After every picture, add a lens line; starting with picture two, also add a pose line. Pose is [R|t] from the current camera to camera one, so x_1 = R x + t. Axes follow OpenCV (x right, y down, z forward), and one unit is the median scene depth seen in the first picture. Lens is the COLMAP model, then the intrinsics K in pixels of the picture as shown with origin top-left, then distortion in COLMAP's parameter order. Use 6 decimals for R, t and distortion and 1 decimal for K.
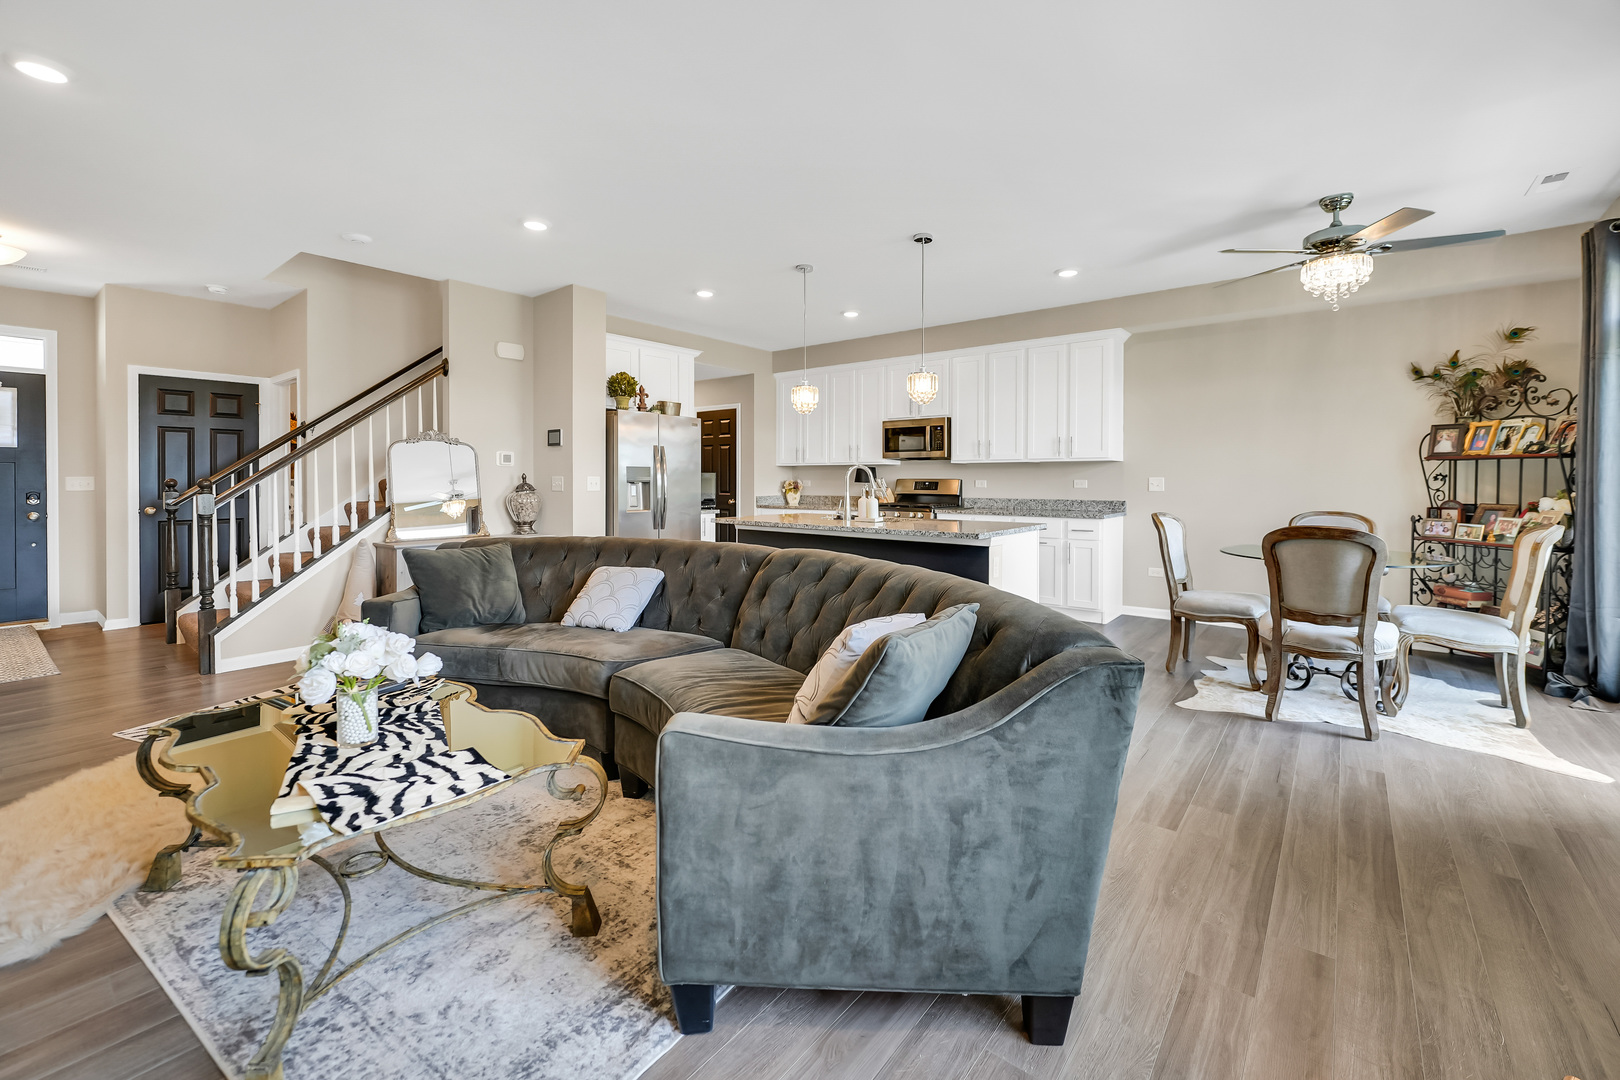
lens RADIAL K [[676.5, 0, 813.2], [0, 676.5, 490.2], [0, 0, 1]] dist [0.000380, -0.000008]
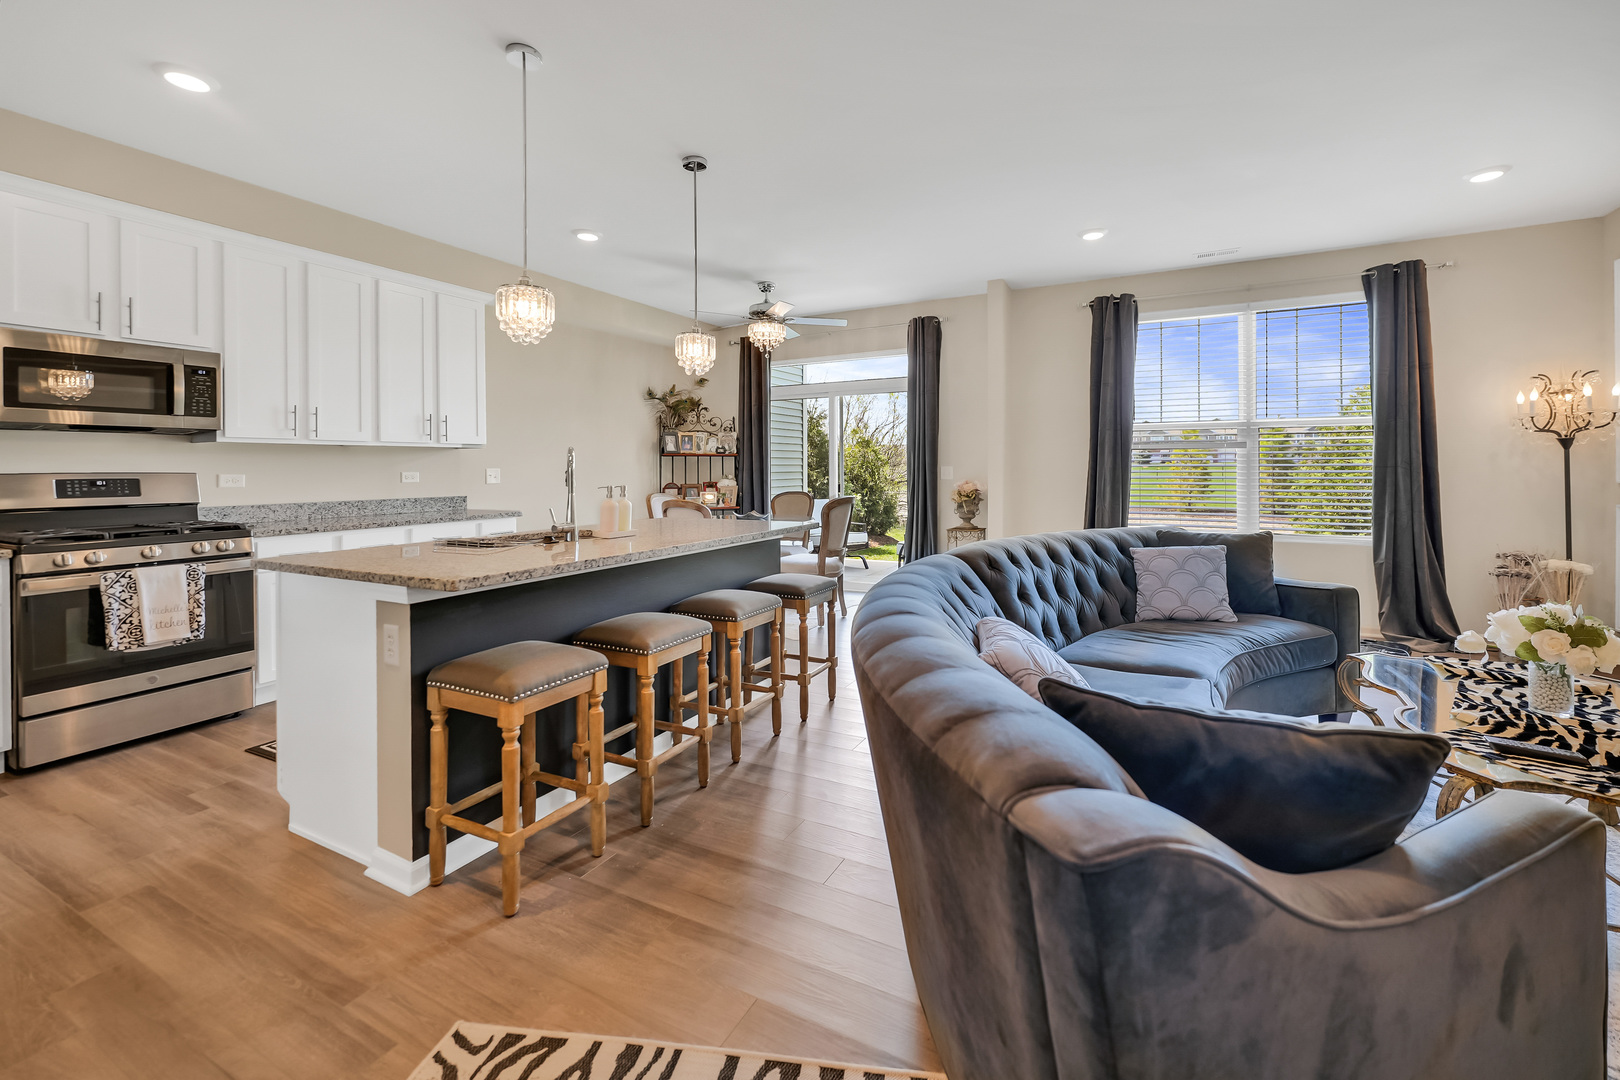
lens RADIAL K [[668.2, 0, 852.2], [0, 668.2, 468.3], [0, 0, 1]] dist [0.000486, 0.000017]
pose [[-0.243950, -0.009068, 0.969745, -0.413262], [0.012195, 0.999849, 0.012417, -0.020436], [-0.969711, 0.014856, -0.243803, 0.654472]]
